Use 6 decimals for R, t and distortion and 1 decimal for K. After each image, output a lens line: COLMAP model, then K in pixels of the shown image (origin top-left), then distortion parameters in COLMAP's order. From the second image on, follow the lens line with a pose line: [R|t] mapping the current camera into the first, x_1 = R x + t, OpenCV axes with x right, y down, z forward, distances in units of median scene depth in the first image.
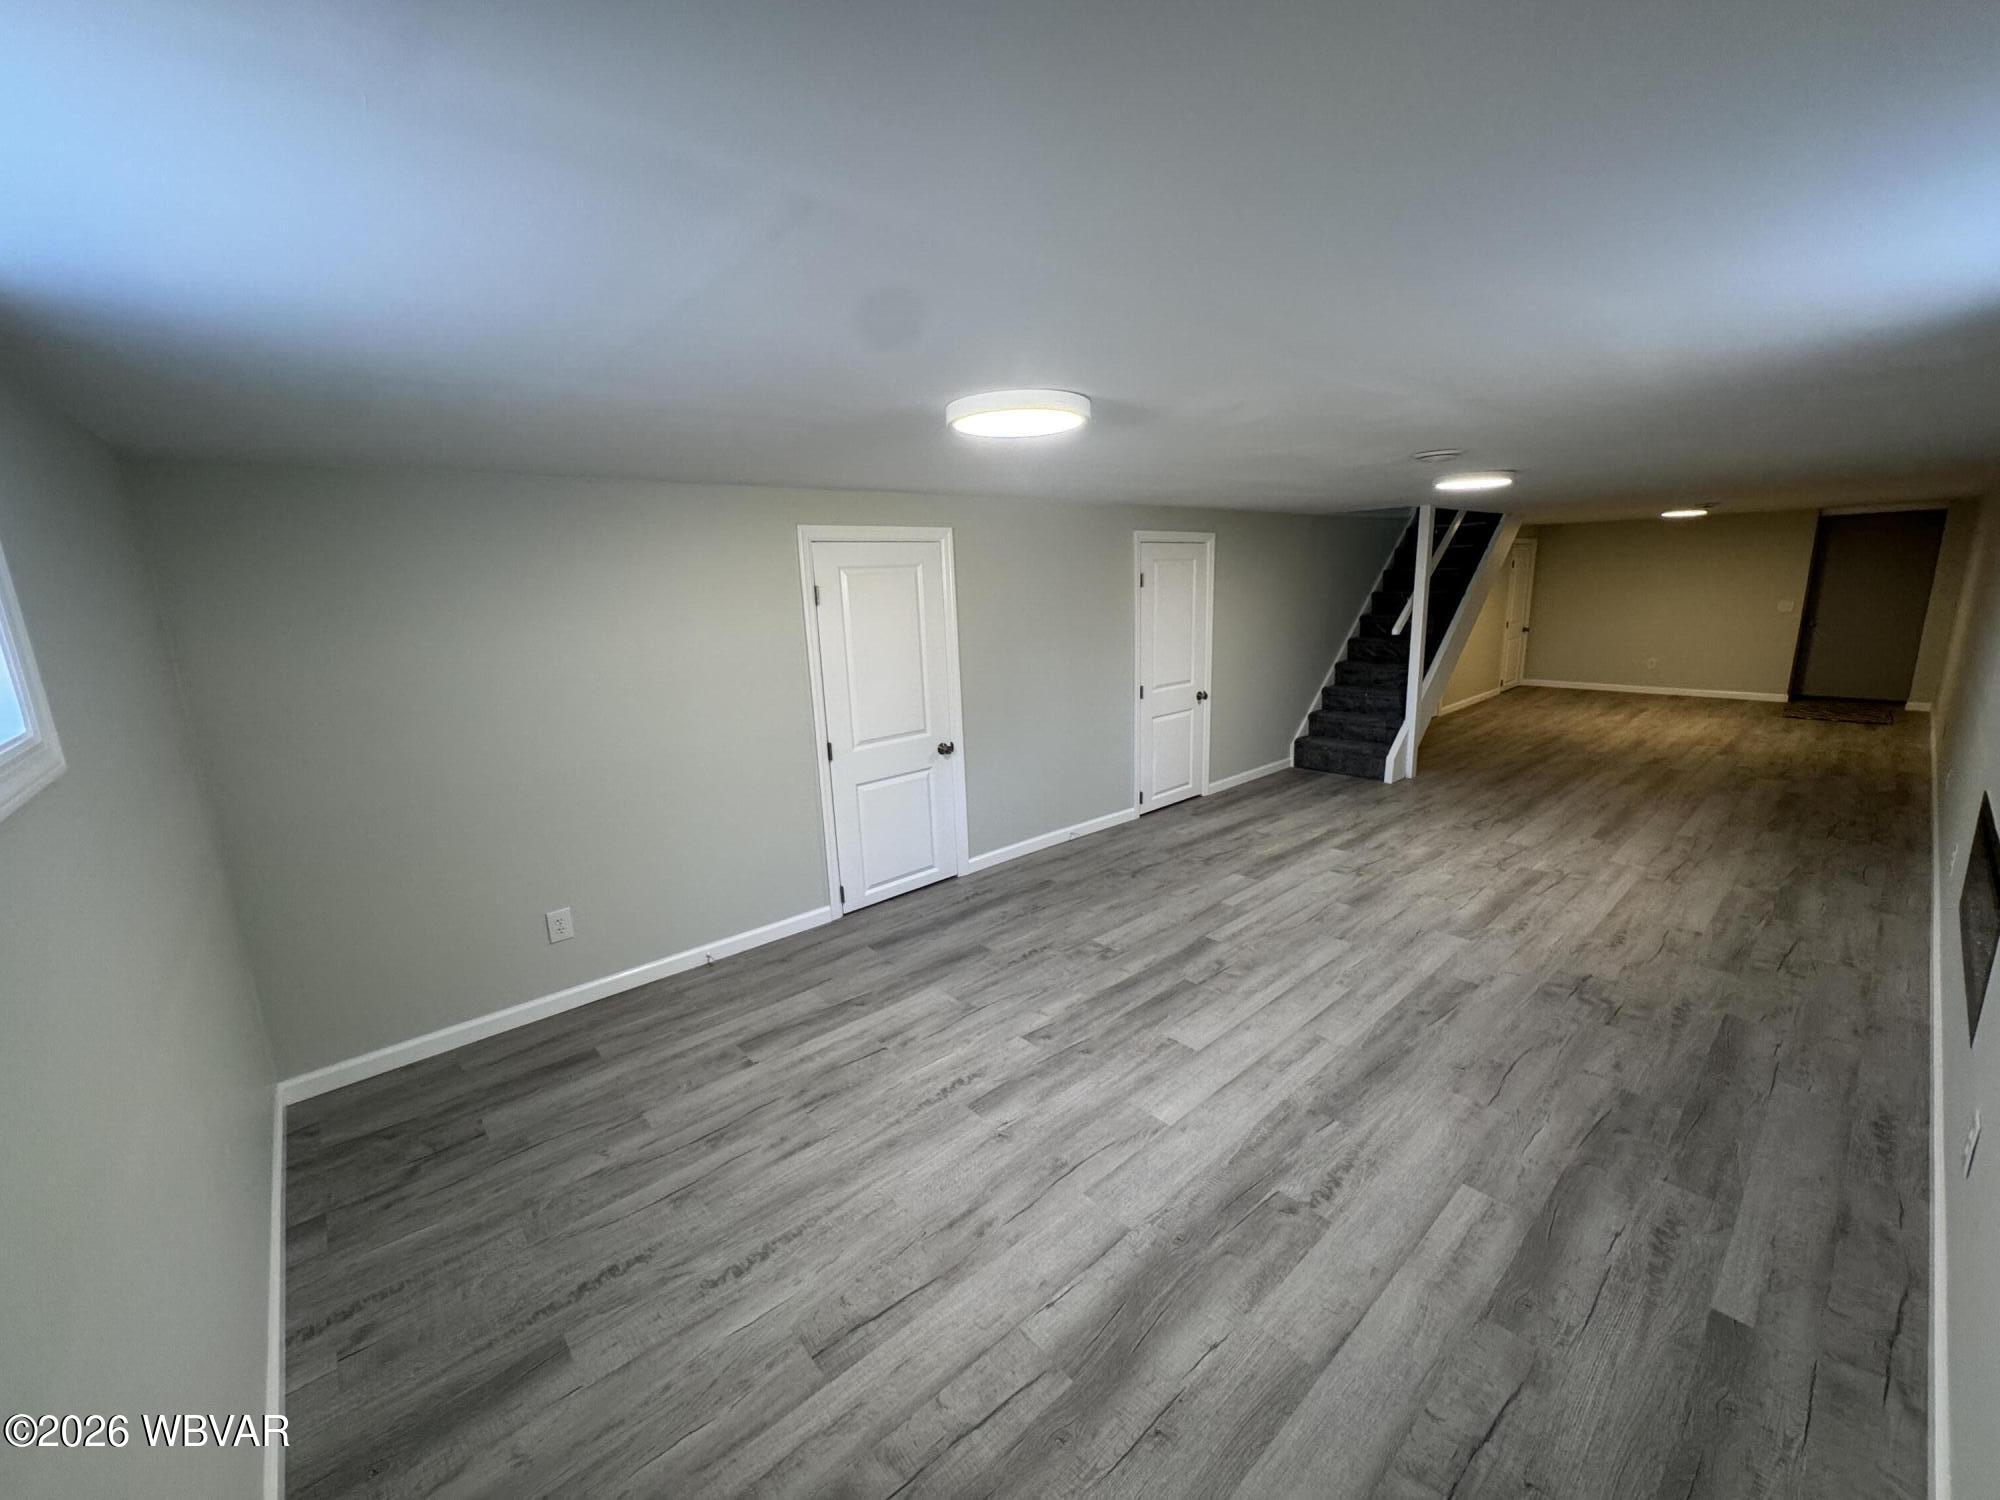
lens RADIAL K [[792.1, 0, 1000.8], [0, 792.1, 749.1], [0, 0, 1]] dist [-0.004890, -0.000338]
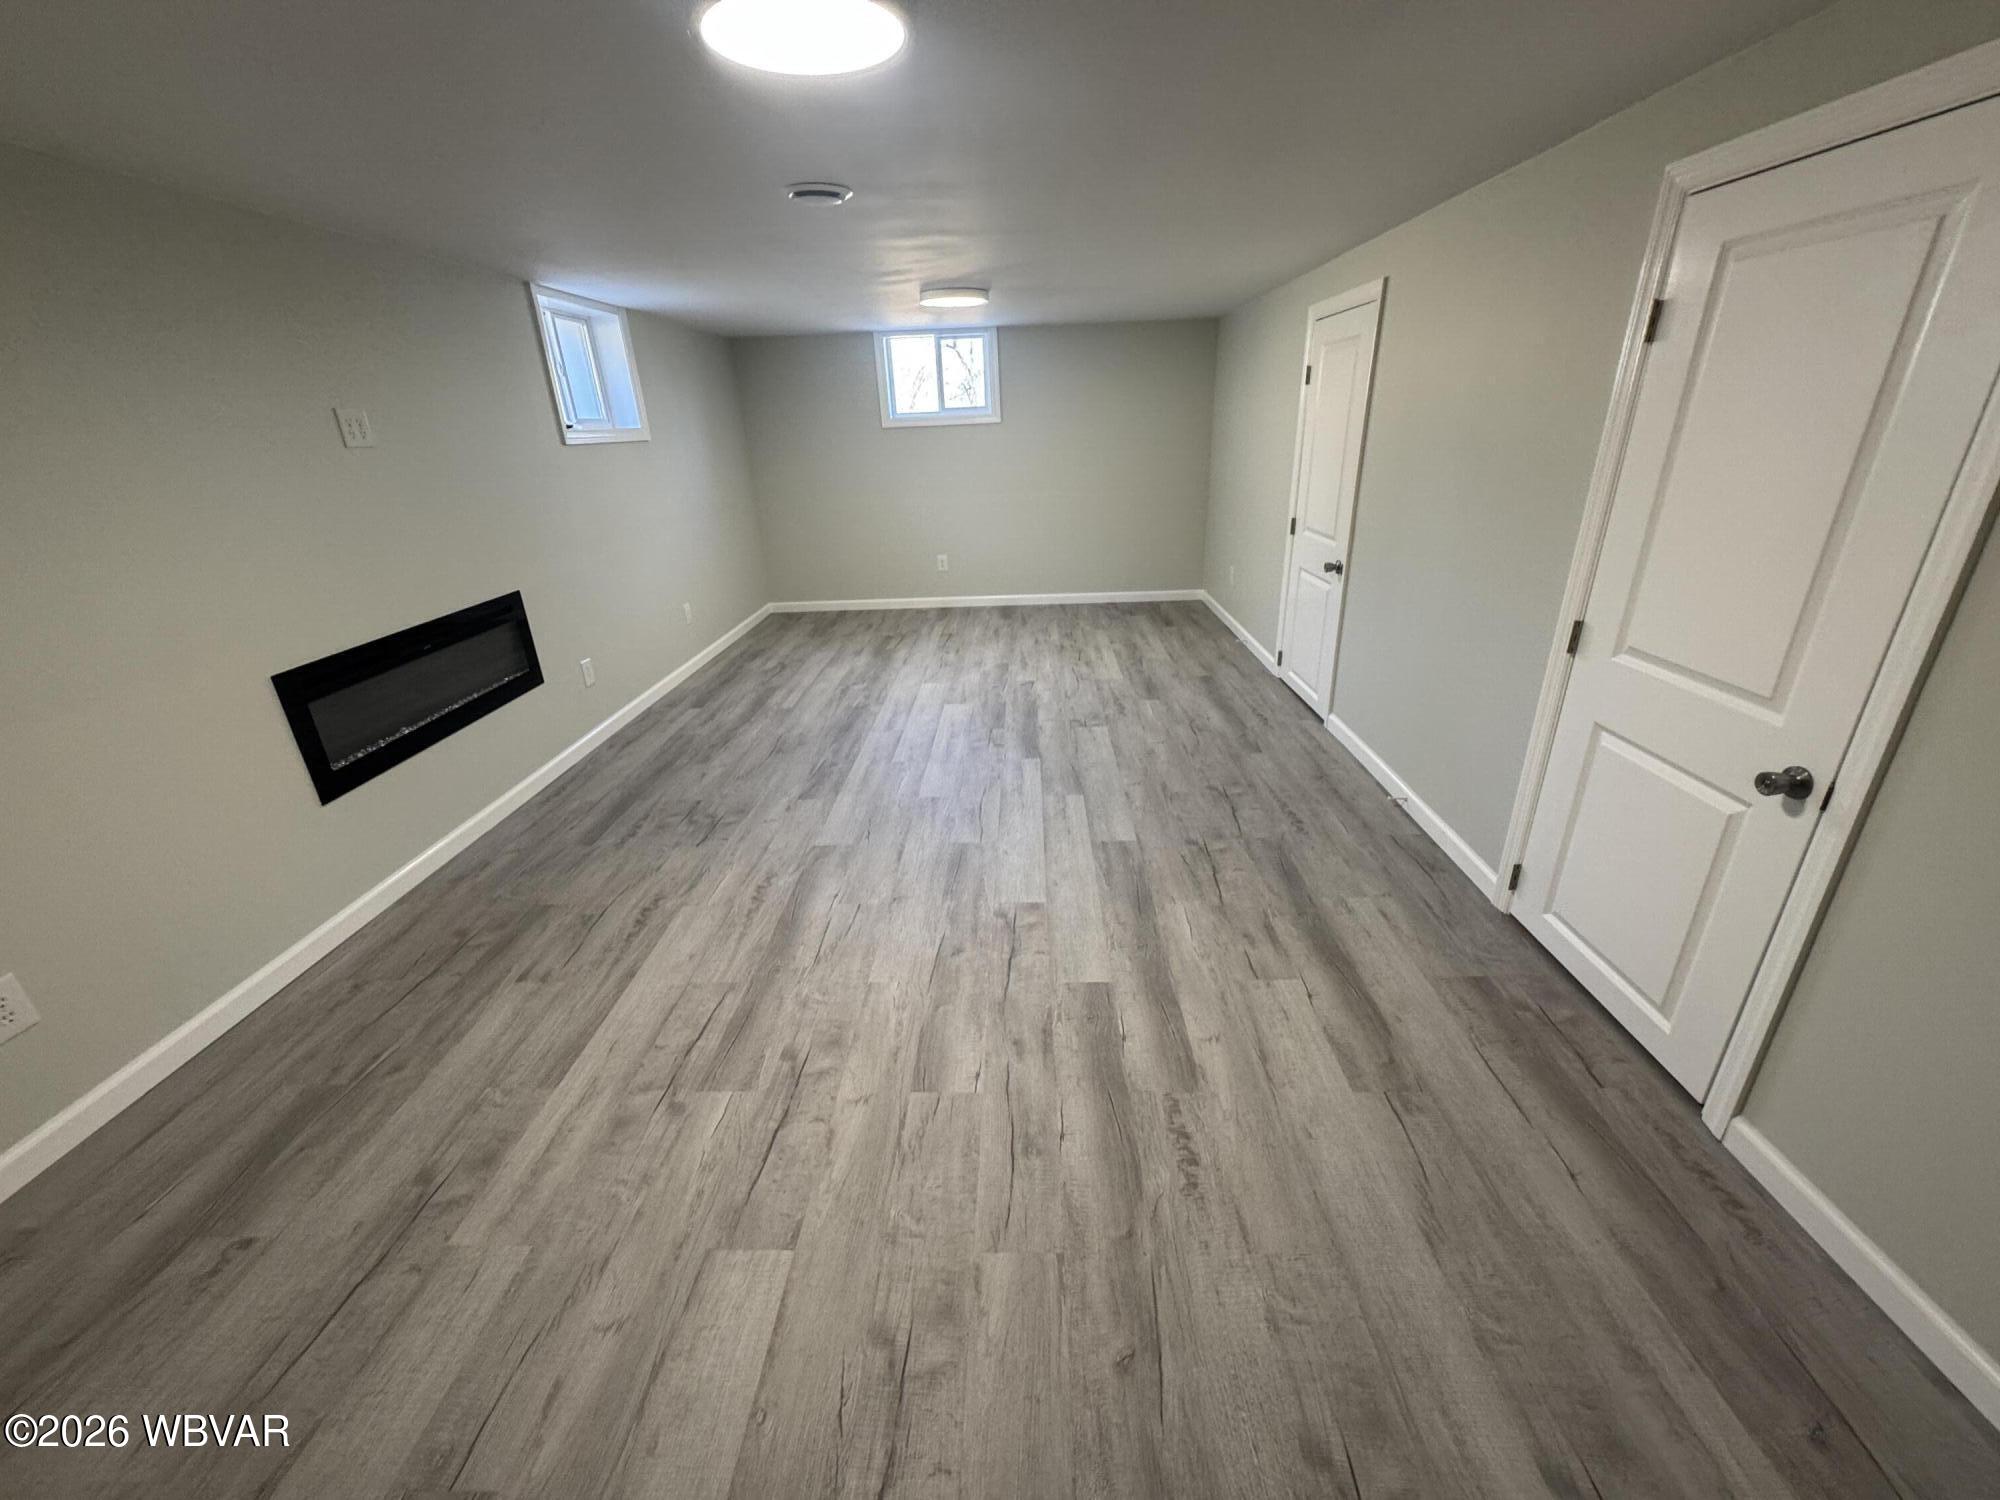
lens RADIAL K [[792.1, 0, 1005.3], [0, 792.1, 746.3], [0, 0, 1]] dist [-0.004890, -0.000338]
pose [[-0.672942, 0.335457, -0.659256, 1.070123], [-0.098593, 0.842623, 0.529402, -0.342007], [0.733095, 0.421255, -0.533962, 1.703211]]
